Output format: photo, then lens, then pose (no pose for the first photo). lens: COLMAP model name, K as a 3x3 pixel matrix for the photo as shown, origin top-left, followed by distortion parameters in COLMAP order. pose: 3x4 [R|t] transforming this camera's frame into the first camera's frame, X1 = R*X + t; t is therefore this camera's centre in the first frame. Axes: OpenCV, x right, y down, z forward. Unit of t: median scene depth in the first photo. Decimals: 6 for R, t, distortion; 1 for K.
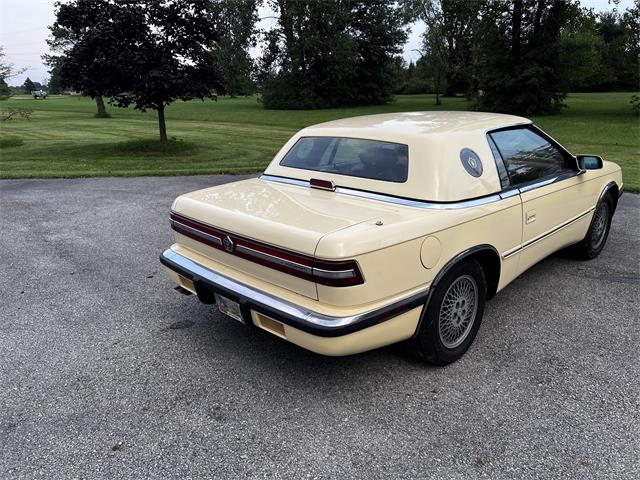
lens RADIAL K [[497.2, 0, 320.0], [0, 497.2, 240.0], [0, 0, 1]] dist [0.049792, -0.057708]
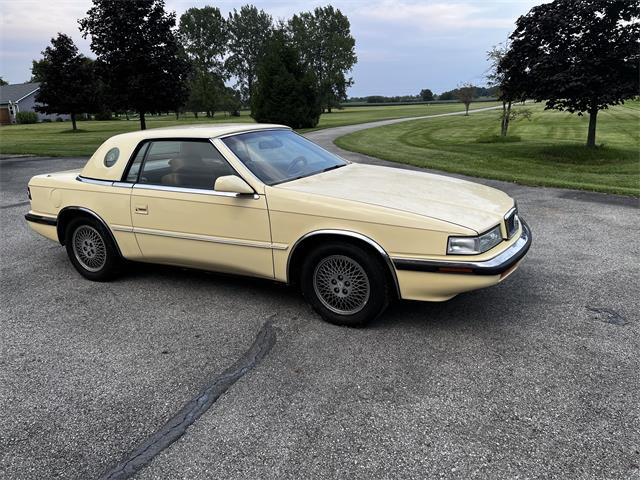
lens RADIAL K [[497.5, 0, 323.6], [0, 497.5, 241.6], [0, 0, 1]] dist [0.050177, -0.055518]
pose [[0.323037, 0.282981, -0.903089, 1.835023], [-0.271856, 0.941778, 0.197861, -0.367297], [0.906500, 0.181593, 0.381159, 1.020598]]
